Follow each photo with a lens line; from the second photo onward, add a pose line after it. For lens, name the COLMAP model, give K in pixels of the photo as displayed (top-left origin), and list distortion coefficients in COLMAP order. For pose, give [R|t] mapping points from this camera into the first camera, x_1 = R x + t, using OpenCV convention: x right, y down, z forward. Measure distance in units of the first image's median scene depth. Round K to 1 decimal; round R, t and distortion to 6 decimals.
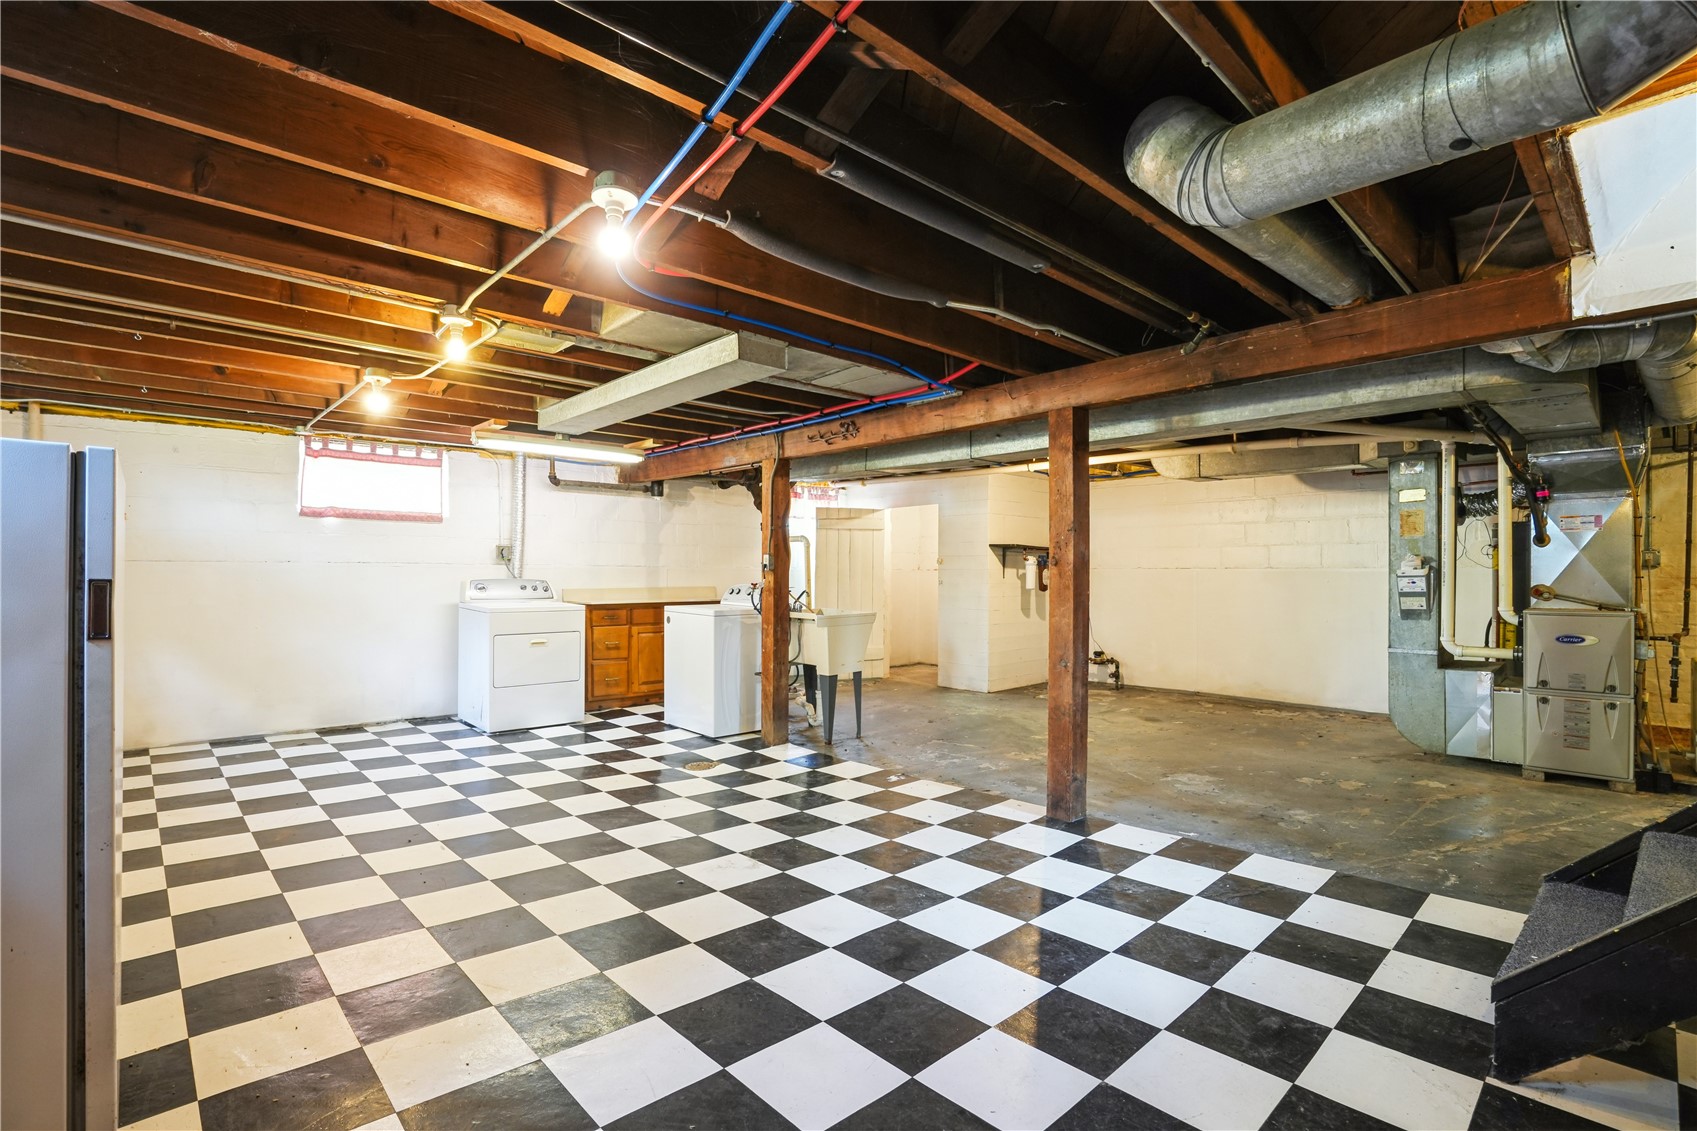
lens RADIAL K [[781.6, 0, 843.2], [0, 781.6, 567.5], [0, 0, 1]] dist [-0.069108, 0.029129]
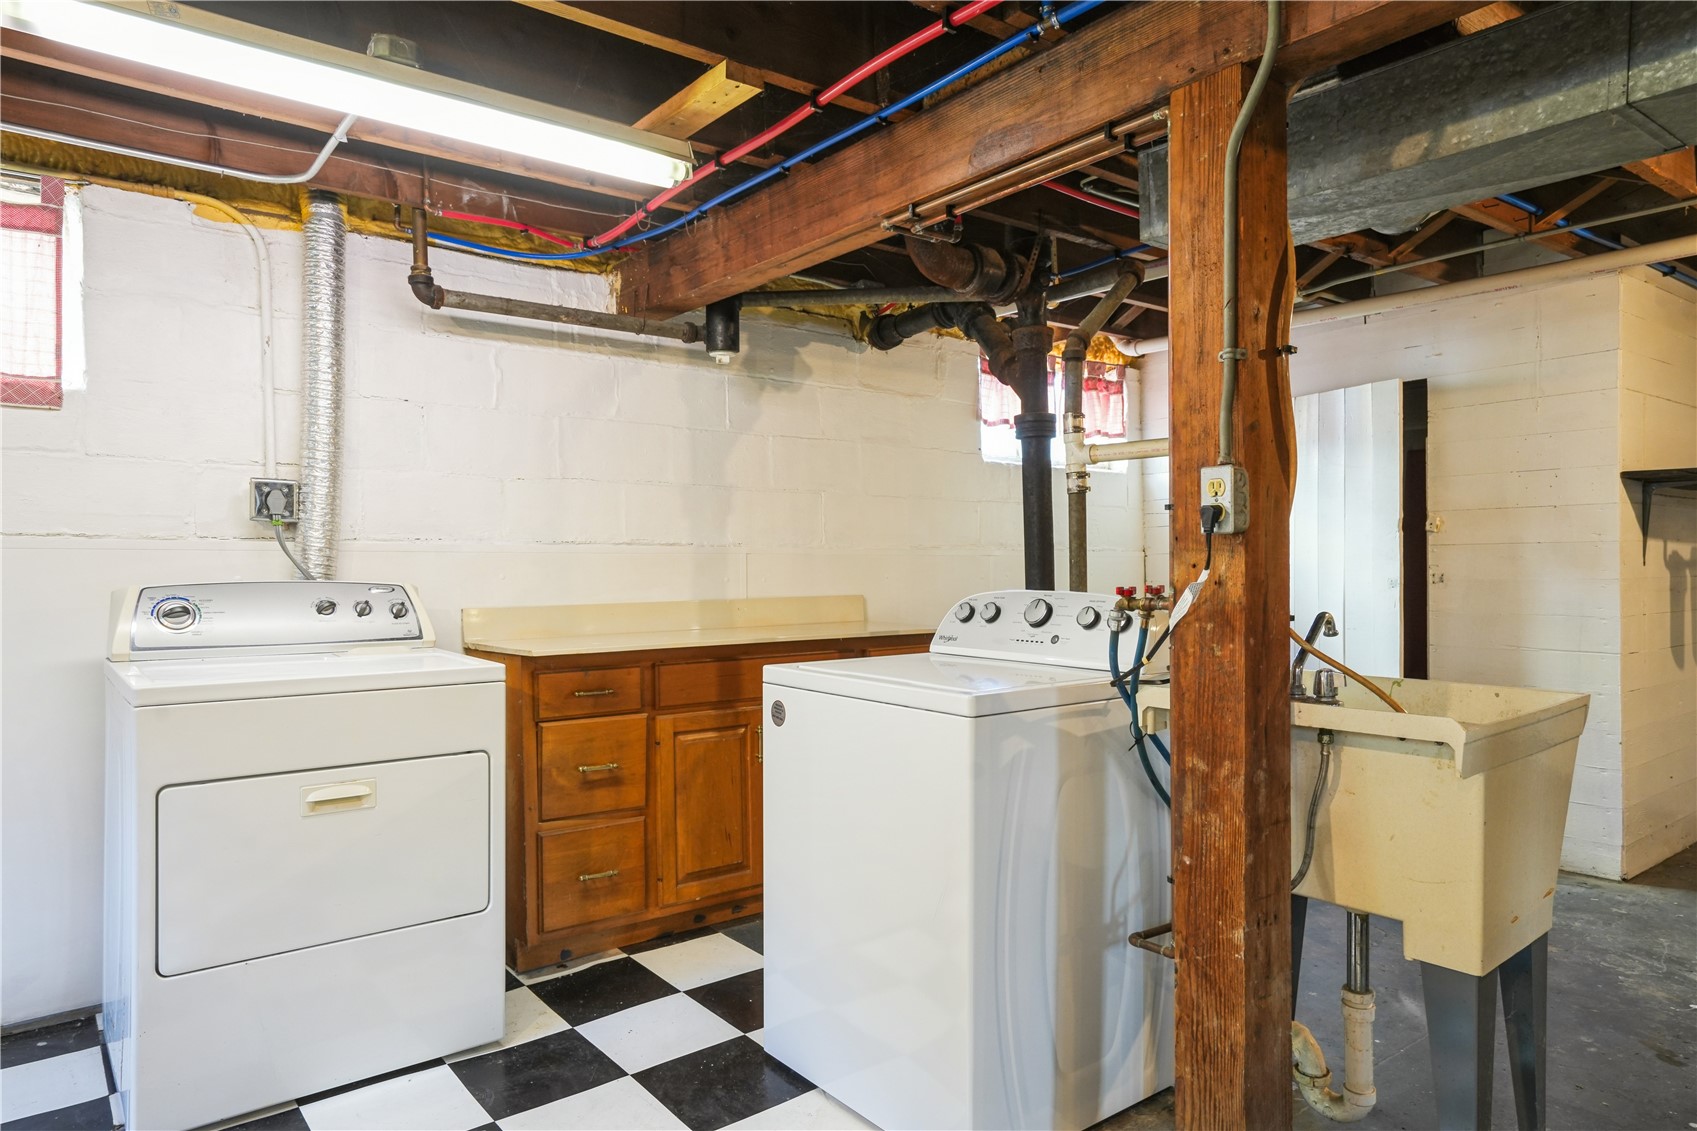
lens RADIAL K [[1052.8, 0, 855.8], [0, 1052.8, 541.6], [0, 0, 1]] dist [0.005139, 0.002426]
pose [[0.996874, -0.012650, -0.077995, -0.151908], [0.011050, 0.999720, -0.020909, 0.009824], [0.078237, 0.019981, 0.996734, 0.560069]]
